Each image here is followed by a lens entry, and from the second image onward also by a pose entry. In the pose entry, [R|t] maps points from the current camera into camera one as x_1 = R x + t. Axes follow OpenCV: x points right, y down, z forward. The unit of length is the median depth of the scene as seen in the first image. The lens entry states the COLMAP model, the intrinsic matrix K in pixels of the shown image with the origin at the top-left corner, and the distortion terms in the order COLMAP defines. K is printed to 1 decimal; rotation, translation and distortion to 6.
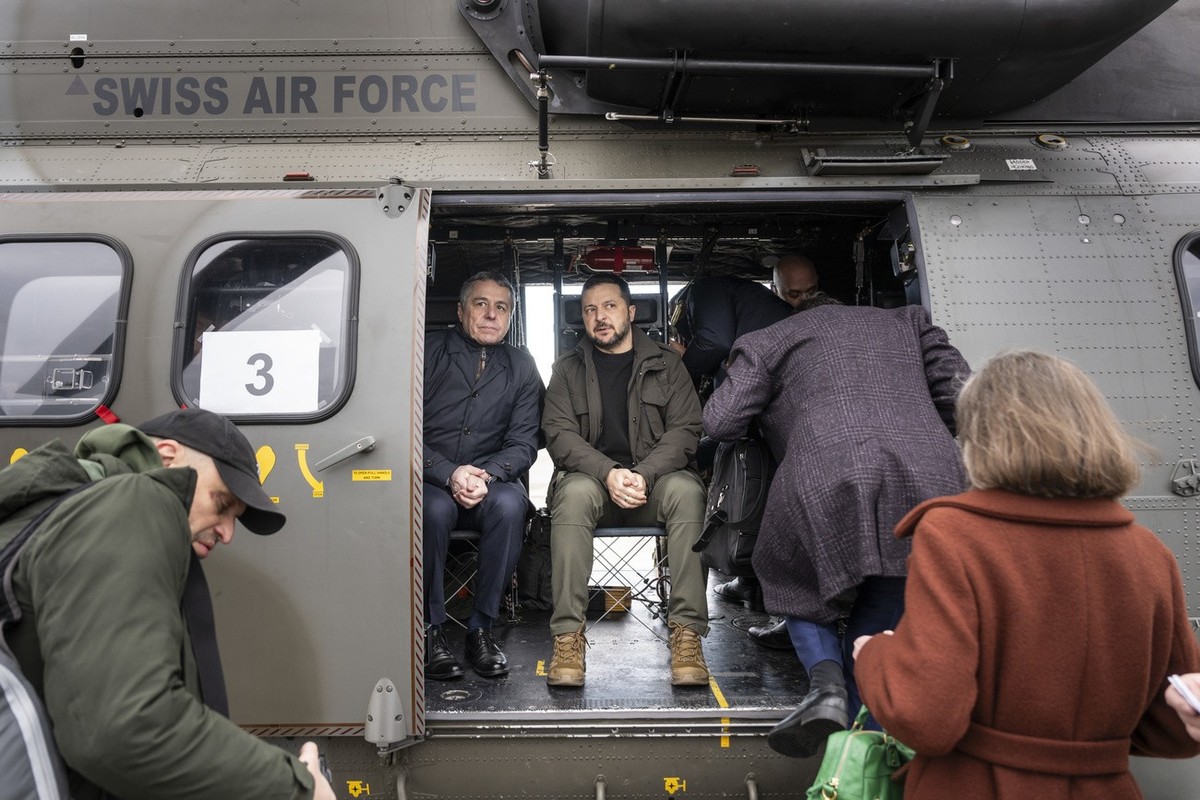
lens RADIAL K [[1205.2, 0, 590.4], [0, 1205.2, 398.0], [0, 0, 1]] dist [0.006803, 0.000000]
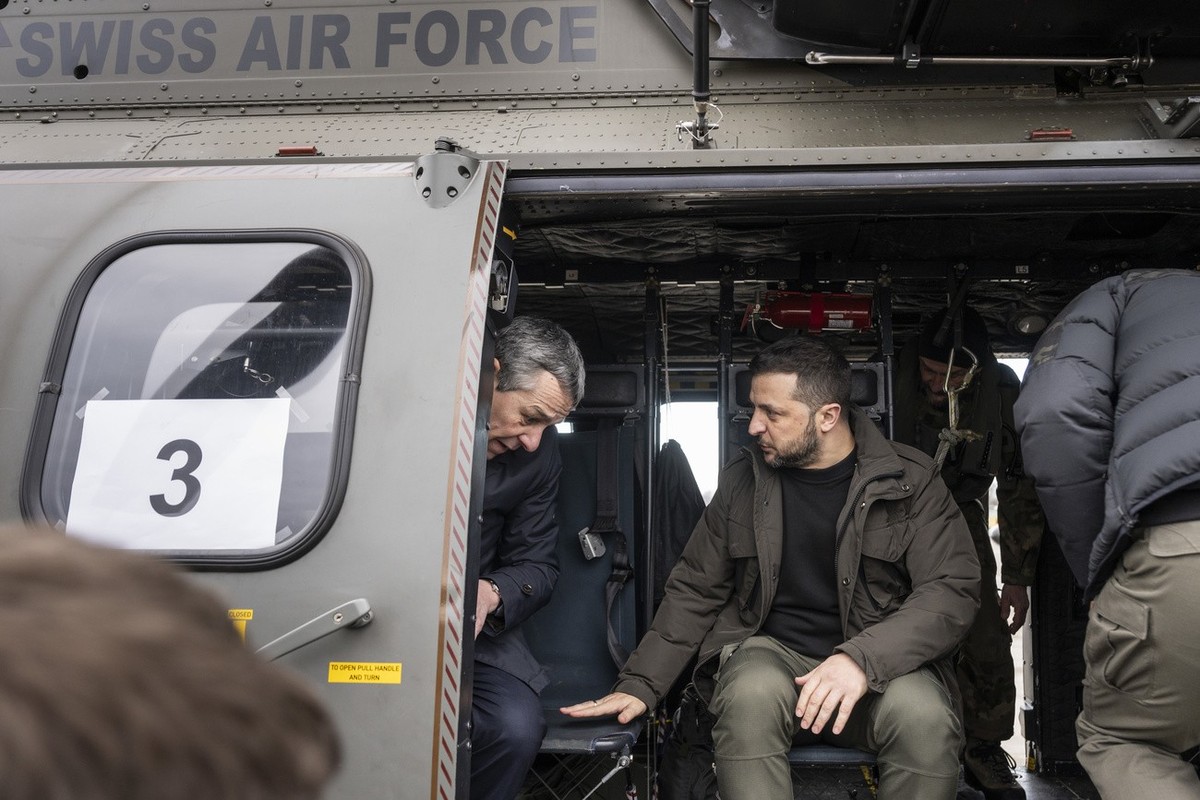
lens RADIAL K [[1205.2, 0, 665.9], [0, 1205.2, 387.6], [0, 0, 1]] dist [0.006803, 0.000000]
pose [[0.997095, 0.007201, -0.075827, -0.010100], [-0.014625, 0.995097, -0.097820, -0.008461], [0.074751, 0.098645, 0.992311, 0.401516]]
